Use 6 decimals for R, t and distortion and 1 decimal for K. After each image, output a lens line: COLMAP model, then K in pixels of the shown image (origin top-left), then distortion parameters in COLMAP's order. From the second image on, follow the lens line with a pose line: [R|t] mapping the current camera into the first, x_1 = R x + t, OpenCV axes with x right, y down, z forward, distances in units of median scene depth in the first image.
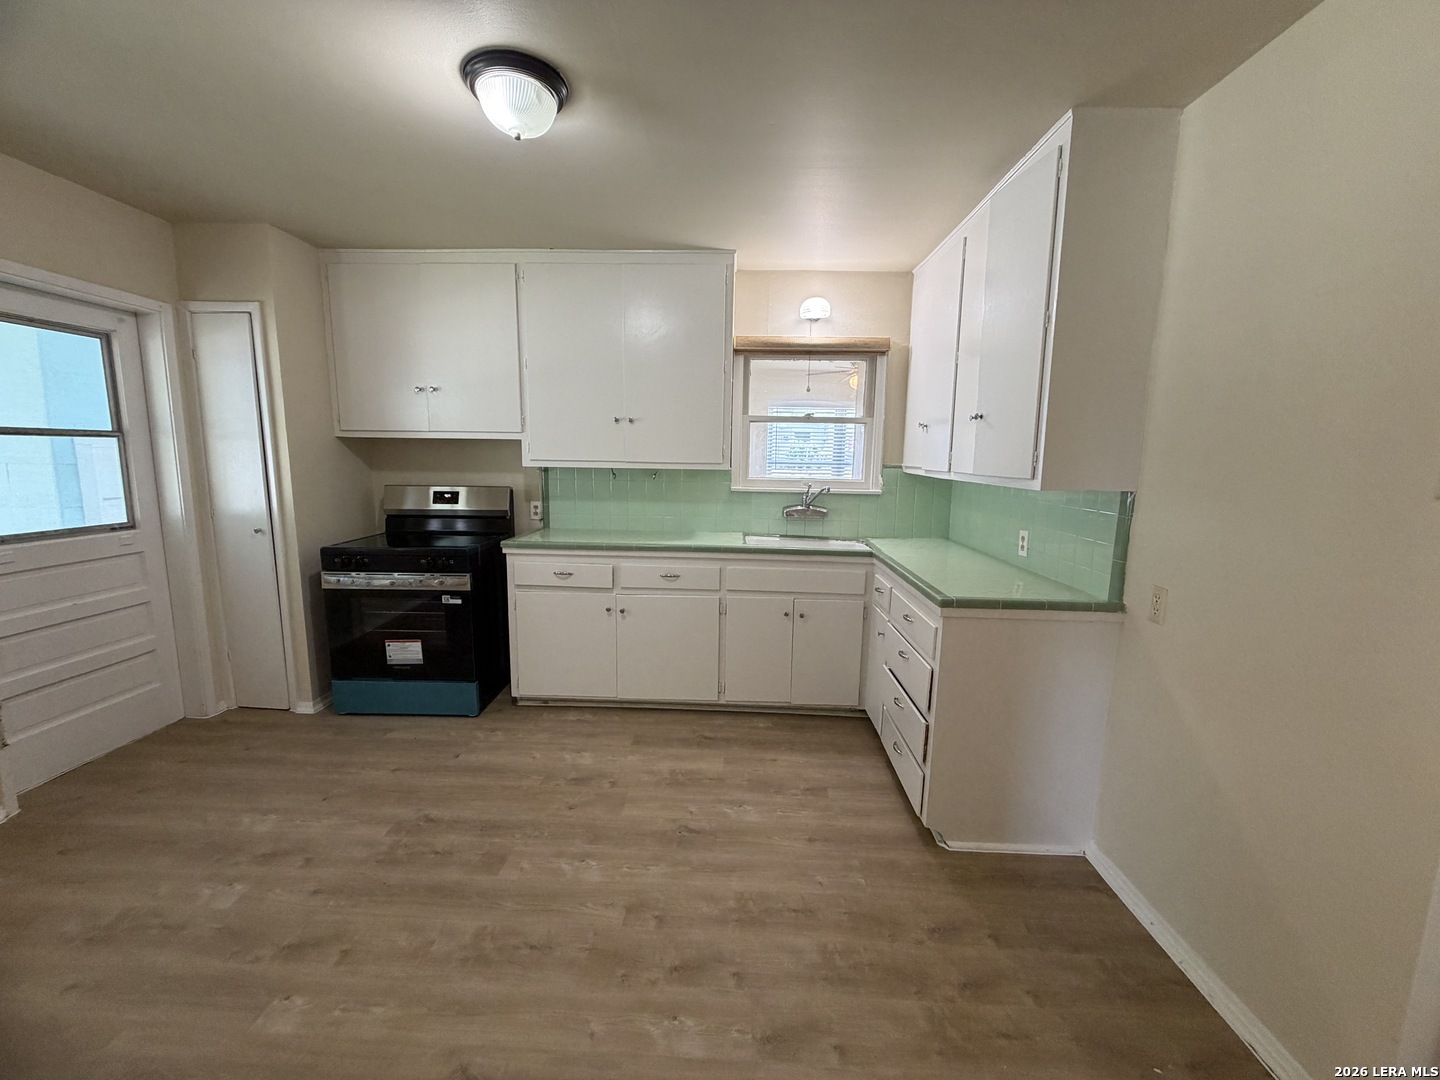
lens RADIAL K [[575.0, 0, 715.3], [0, 575.0, 538.3], [0, 0, 1]] dist [0.001287, 0.000634]
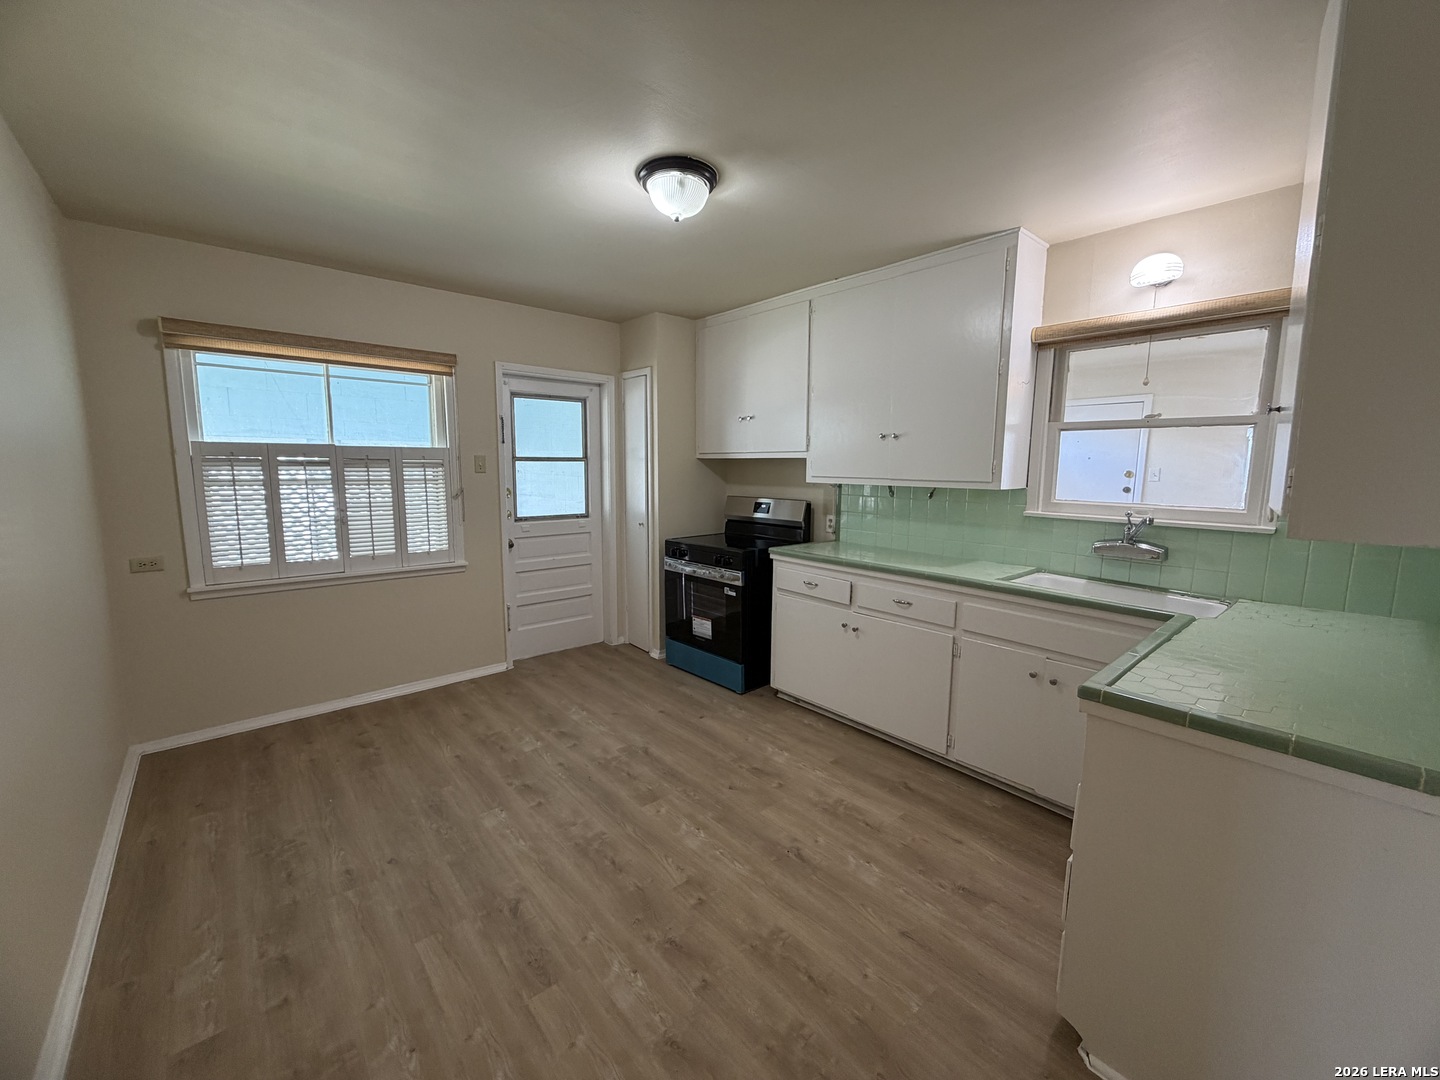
lens RADIAL K [[575.0, 0, 715.2], [0, 575.0, 536.8], [0, 0, 1]] dist [0.001287, 0.000634]
pose [[0.686406, 0.082275, -0.722550, 0.404647], [-0.102569, 0.994600, 0.015814, -0.024753], [0.719949, 0.063256, 0.691138, 0.145099]]
